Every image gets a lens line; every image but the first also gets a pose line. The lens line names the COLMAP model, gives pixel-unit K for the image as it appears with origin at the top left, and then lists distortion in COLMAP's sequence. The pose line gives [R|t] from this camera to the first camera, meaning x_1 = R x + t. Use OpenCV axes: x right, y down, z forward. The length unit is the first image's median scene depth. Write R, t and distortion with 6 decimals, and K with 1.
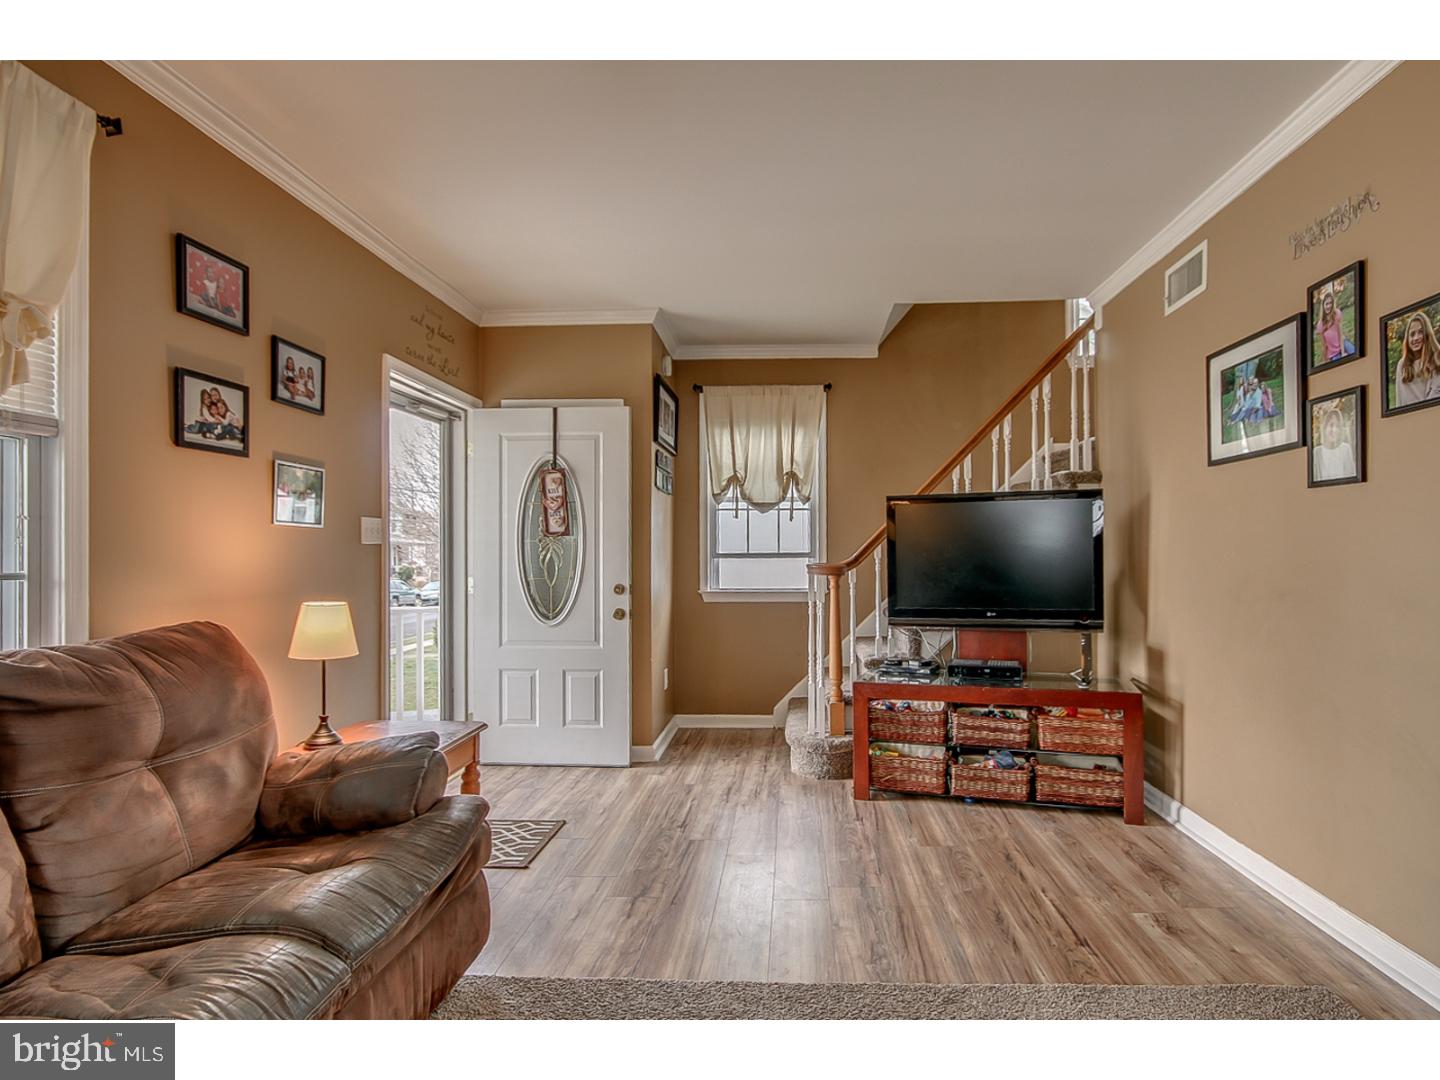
lens RADIAL K [[757.4, 0, 776.9], [0, 757.4, 555.0], [0, 0, 1]] dist [-0.001541, 0.000065]
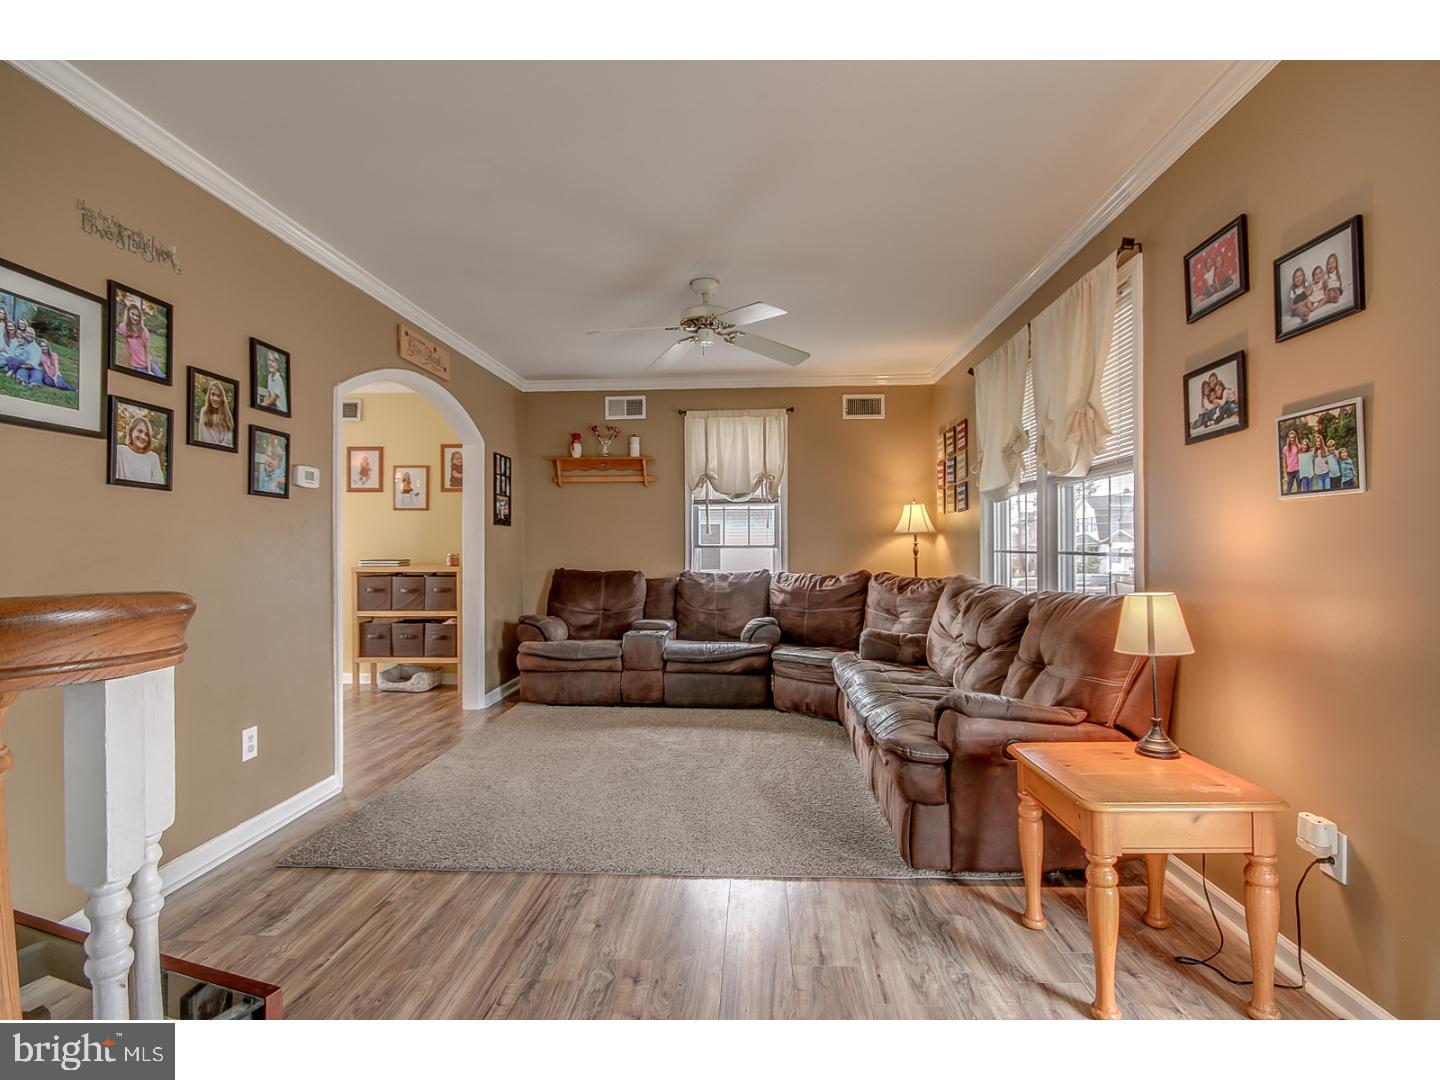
lens RADIAL K [[735.6, 0, 720.0], [0, 735.6, 540.0], [0, 0, 1]] dist [0.000947, 0.000295]
pose [[-0.999396, 0.011720, 0.032700, -0.104800], [0.011240, 0.999827, -0.014848, 0.006256], [-0.032869, -0.014471, -0.999355, 1.762956]]
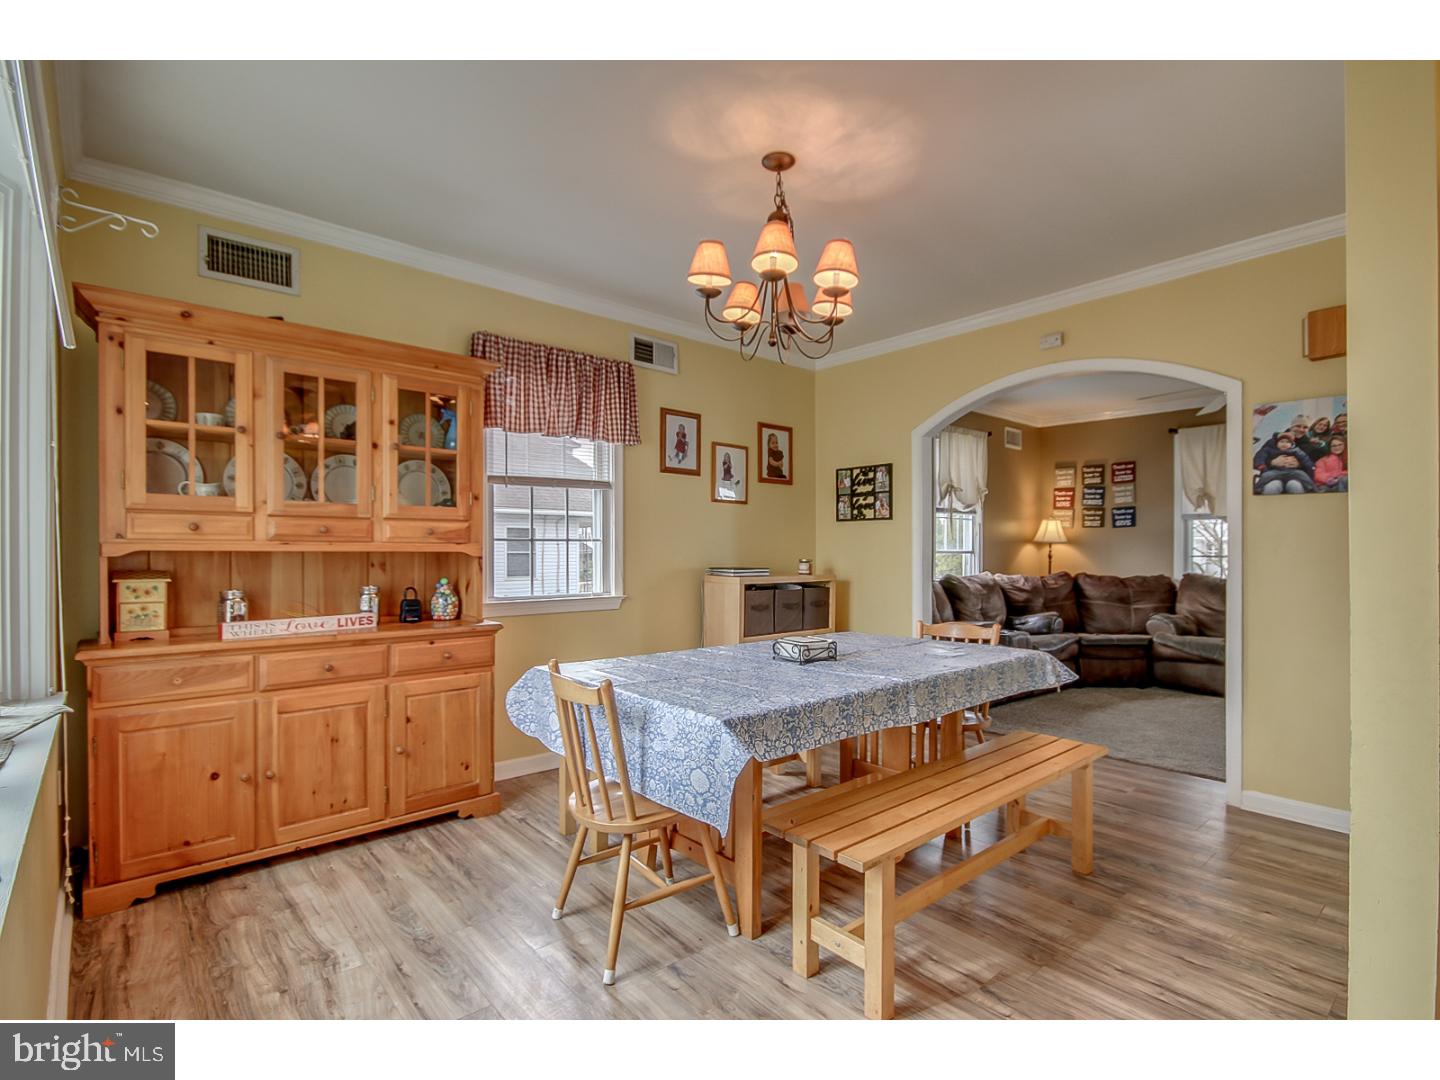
lens RADIAL K [[700.8, 0, 740.9], [0, 700.8, 552.2], [0, 0, 1]] dist [-0.001231, -0.000214]
pose [[-0.717357, 0.007532, -0.696665, 2.091784], [0.009428, 0.999955, 0.001104, -0.016364], [0.696642, -0.005776, -0.717396, 0.703919]]
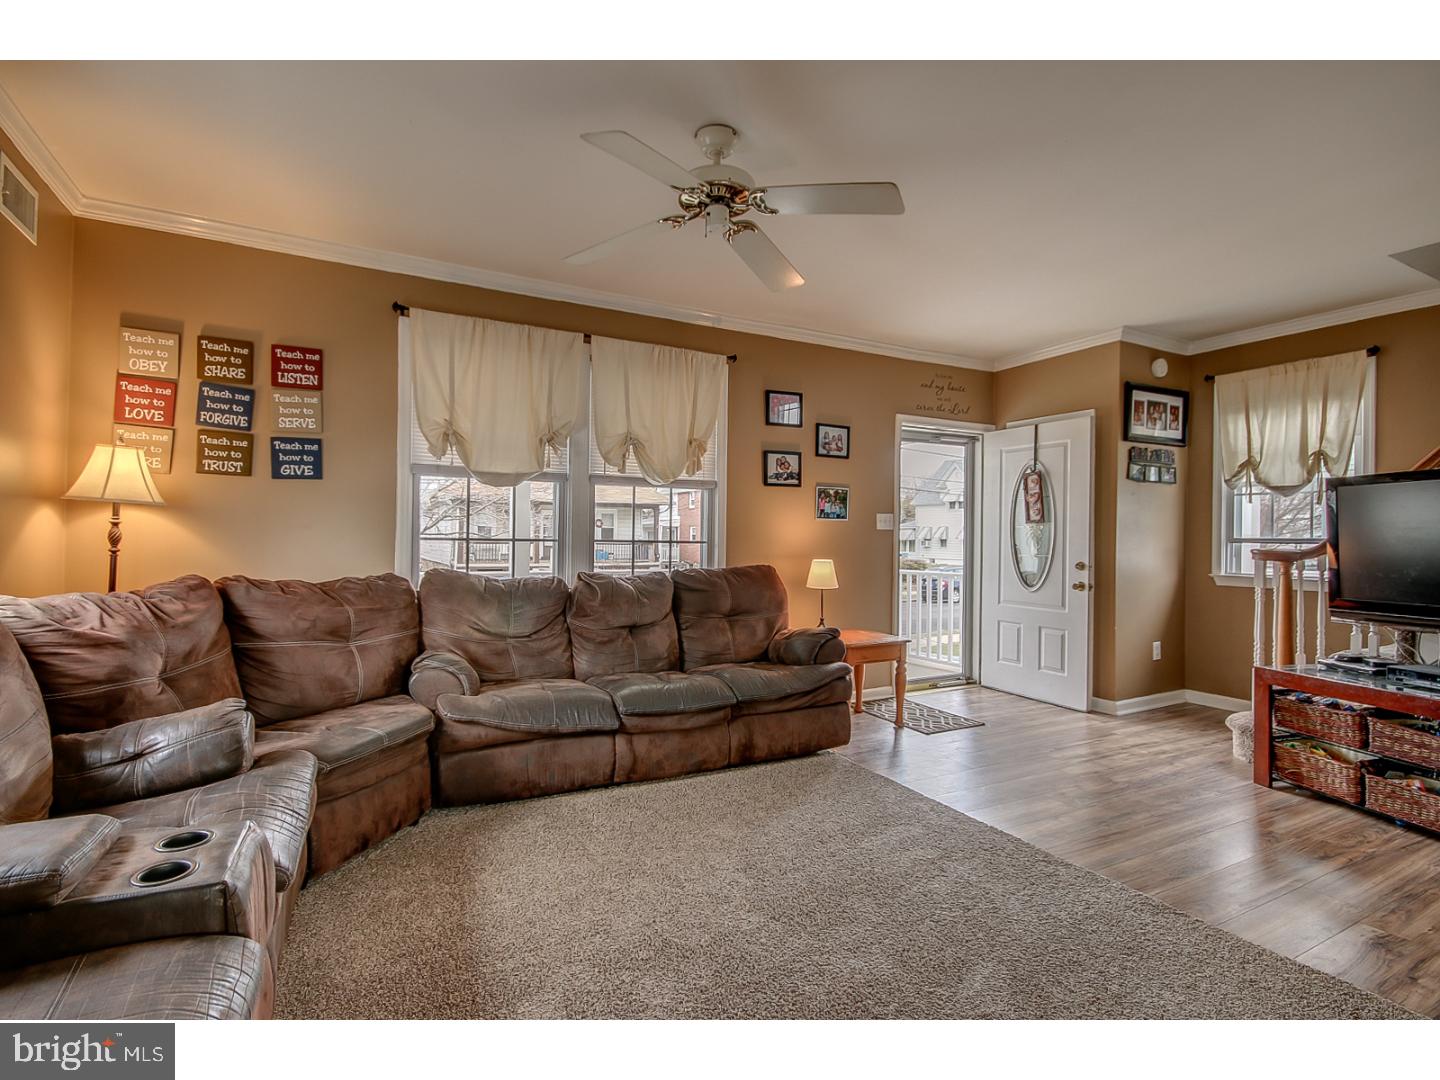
lens RADIAL K [[685.2, 0, 704.5], [0, 685.2, 539.9], [0, 0, 1]] dist [-0.011788, -0.000014]
pose [[0.487733, 0.014458, -0.872873, 0.733213], [-0.011296, 0.999884, 0.010249, -0.002922], [0.872920, 0.004861, 0.487839, -0.113998]]
